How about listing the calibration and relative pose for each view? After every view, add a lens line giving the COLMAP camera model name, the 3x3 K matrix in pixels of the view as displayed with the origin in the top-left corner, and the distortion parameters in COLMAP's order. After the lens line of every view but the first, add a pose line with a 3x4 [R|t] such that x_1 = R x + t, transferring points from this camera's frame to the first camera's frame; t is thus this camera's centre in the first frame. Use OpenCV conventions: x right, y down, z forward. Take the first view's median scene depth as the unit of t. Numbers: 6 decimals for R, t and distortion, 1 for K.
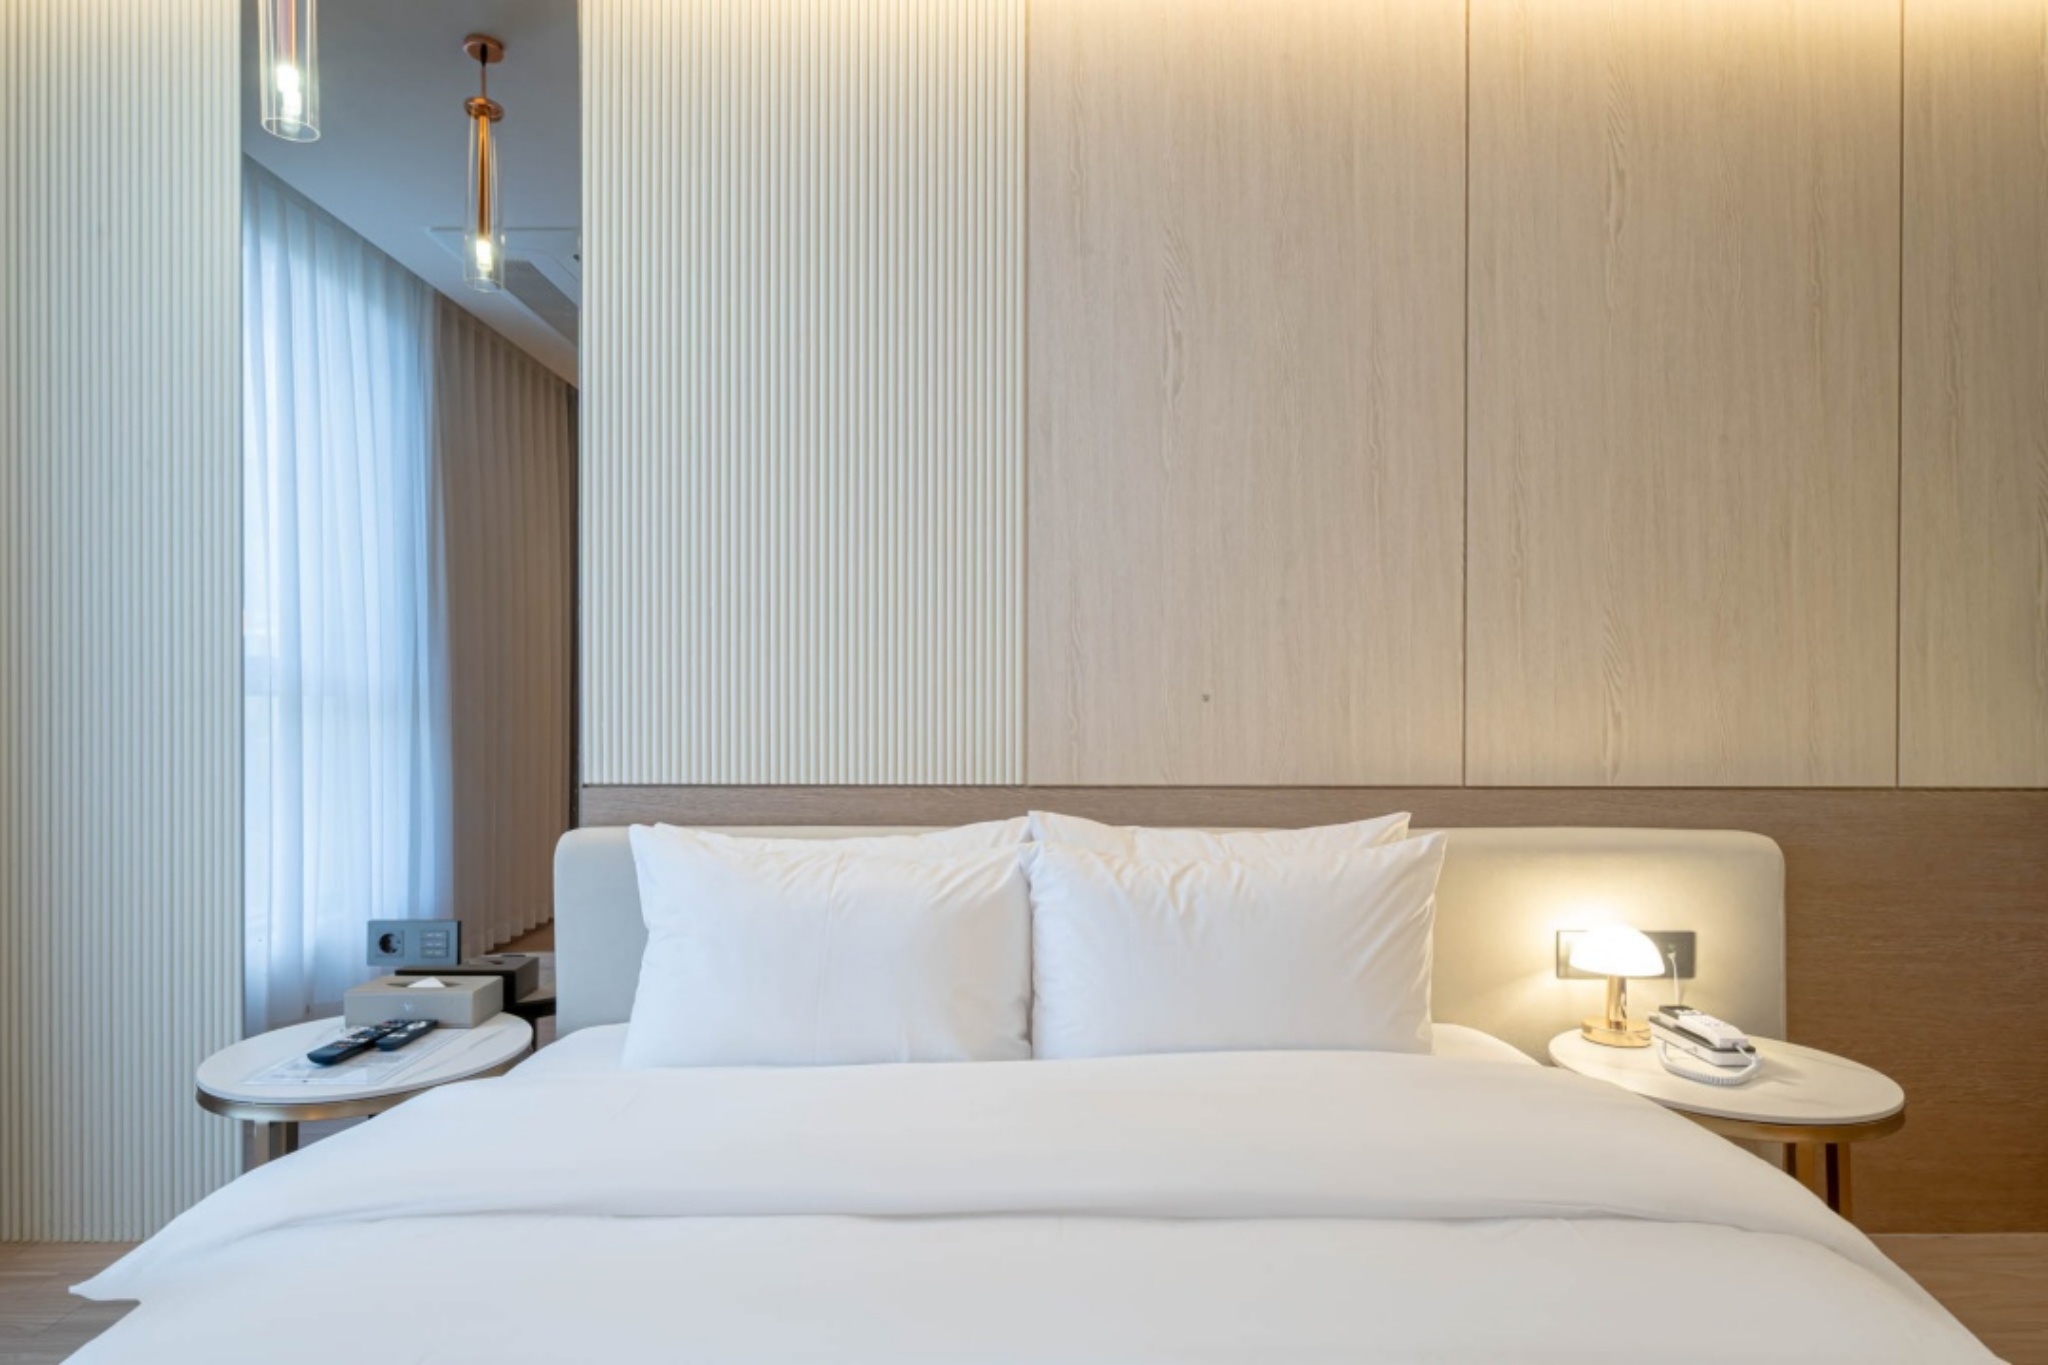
lens RADIAL K [[1134.4, 0, 1022.7], [0, 1134.4, 707.6], [0, 0, 1]] dist [0.001163, 0.000455]
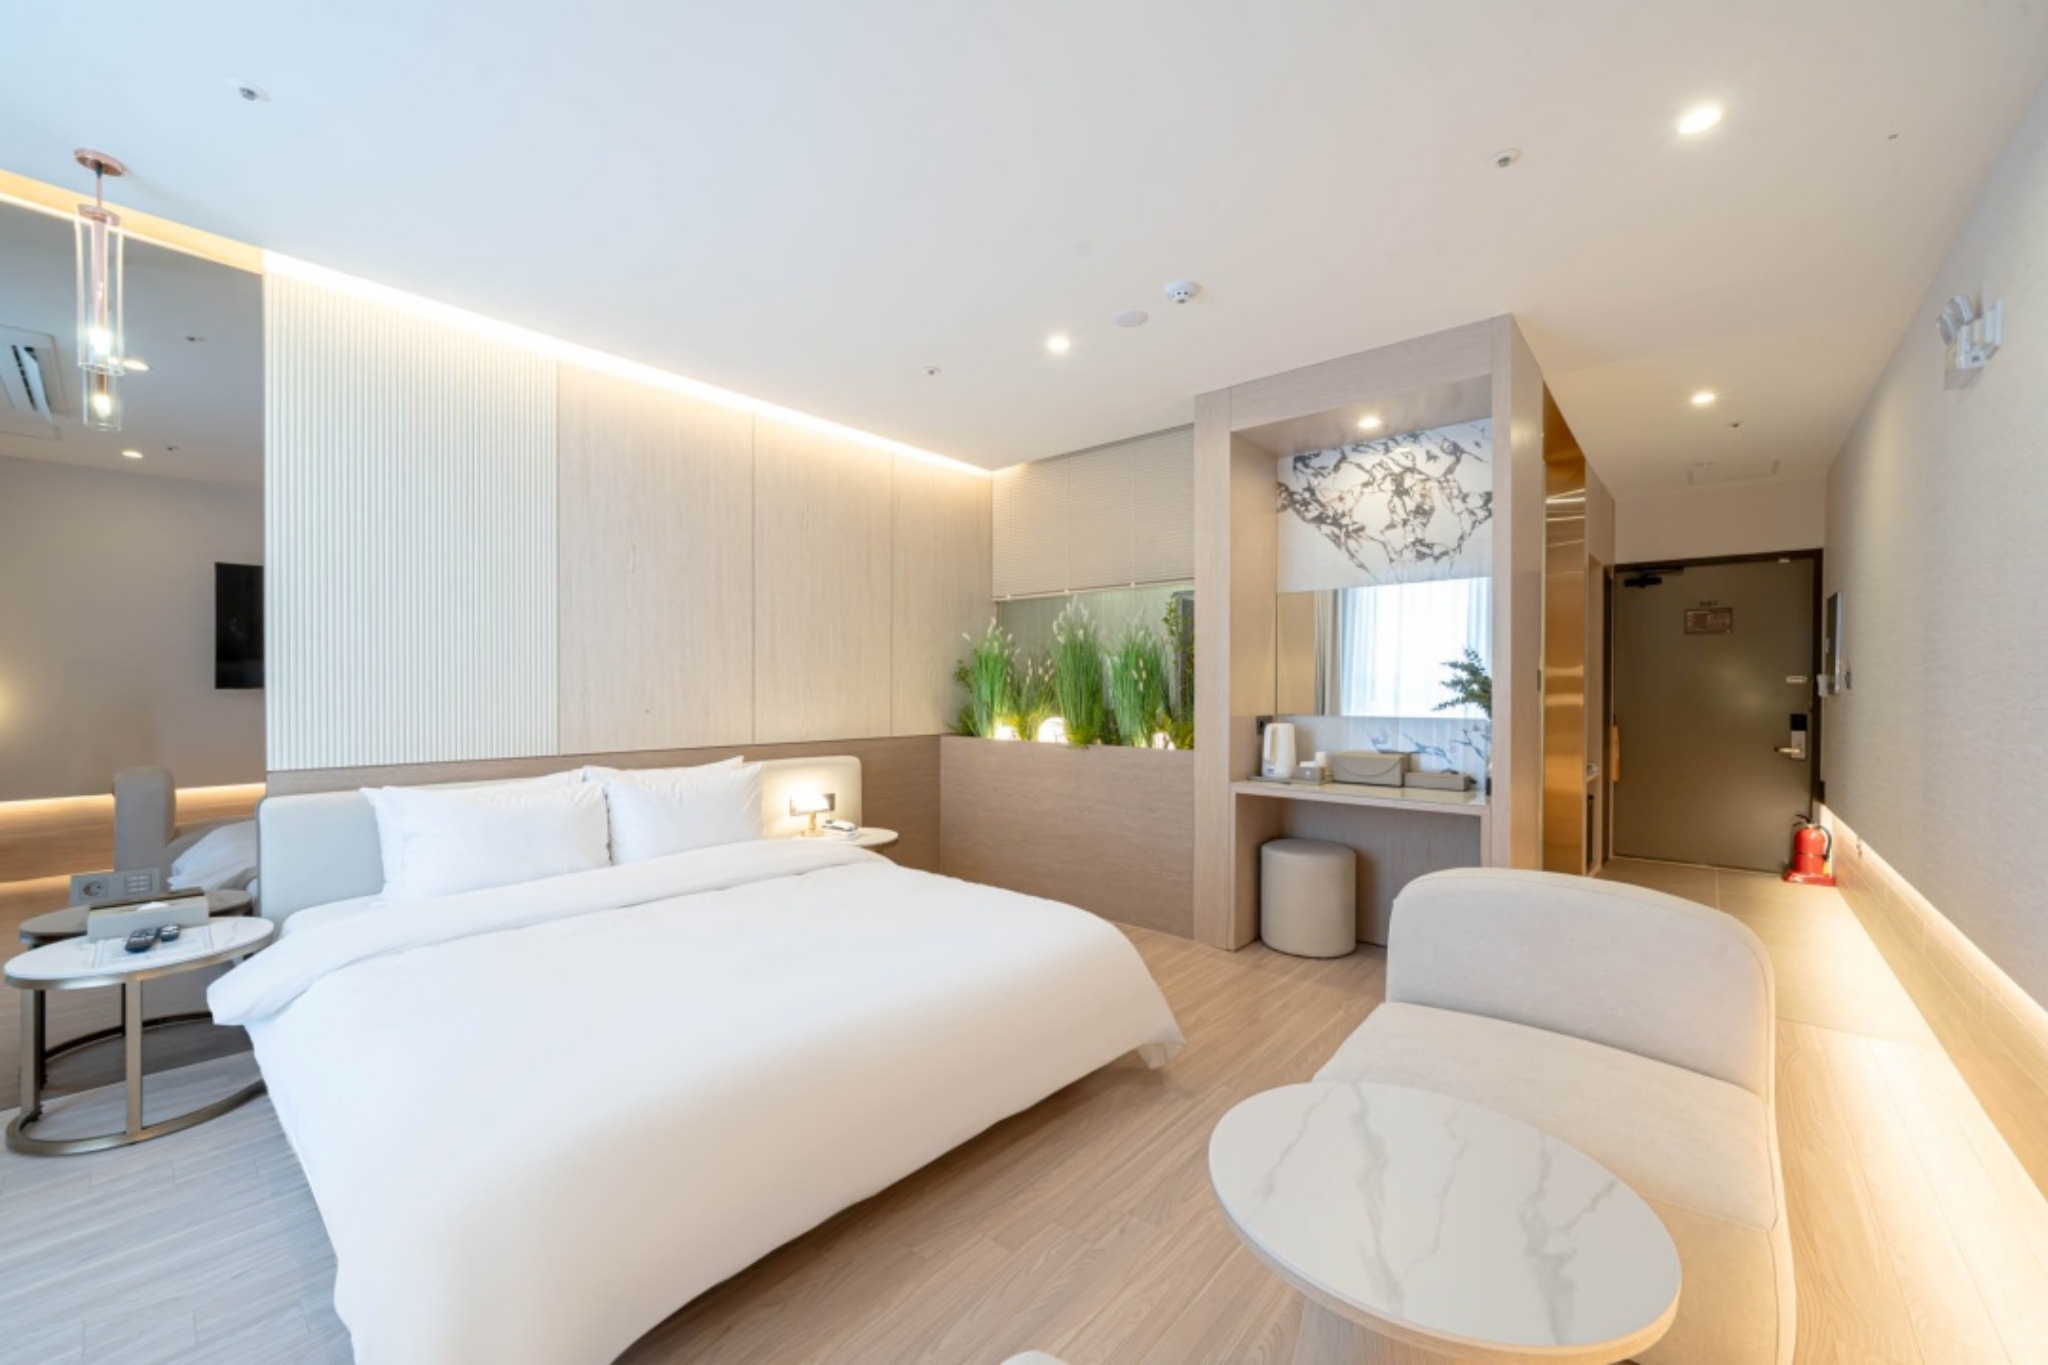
lens RADIAL K [[783.2, 0, 1020.7], [0, 783.2, 692.4], [0, 0, 1]] dist [-0.001470, -0.000078]
pose [[0.664573, -0.003061, 0.747217, -0.537074], [0.003640, 0.999993, 0.000859, -0.047485], [-0.747214, 0.002149, 0.664580, -0.607378]]
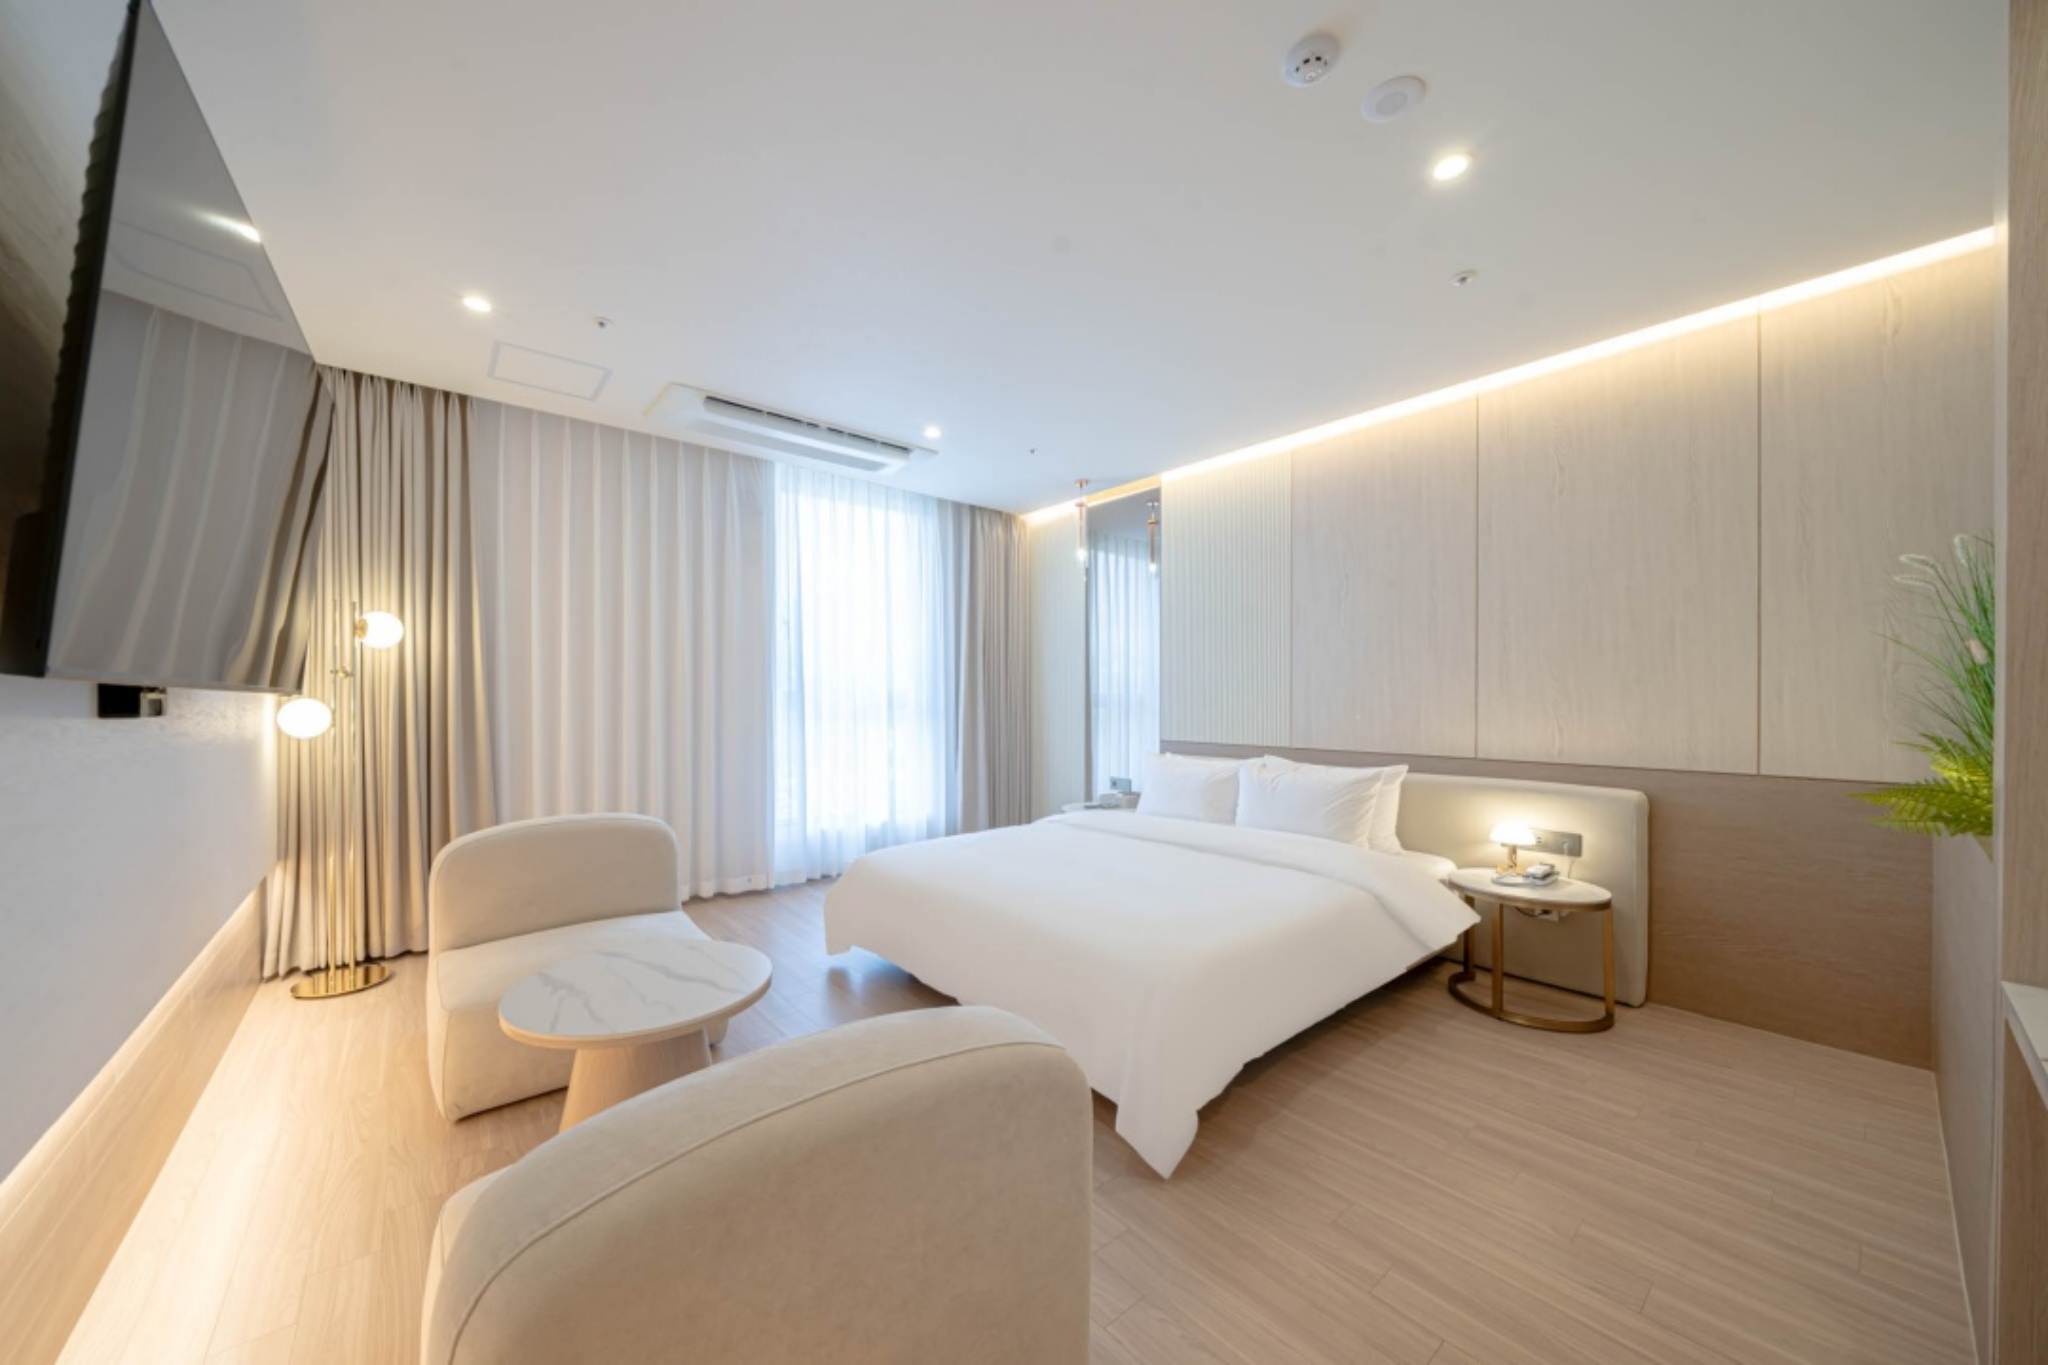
lens RADIAL K [[723.0, 0, 1016.3], [0, 723.0, 702.0], [0, 0, 1]] dist [0.000238, 0.000005]
pose [[0.637705, 0.002281, -0.770277, 0.991175], [-0.006659, 0.999975, -0.002553, -0.035064], [0.770252, 0.006757, 0.637704, -0.660141]]
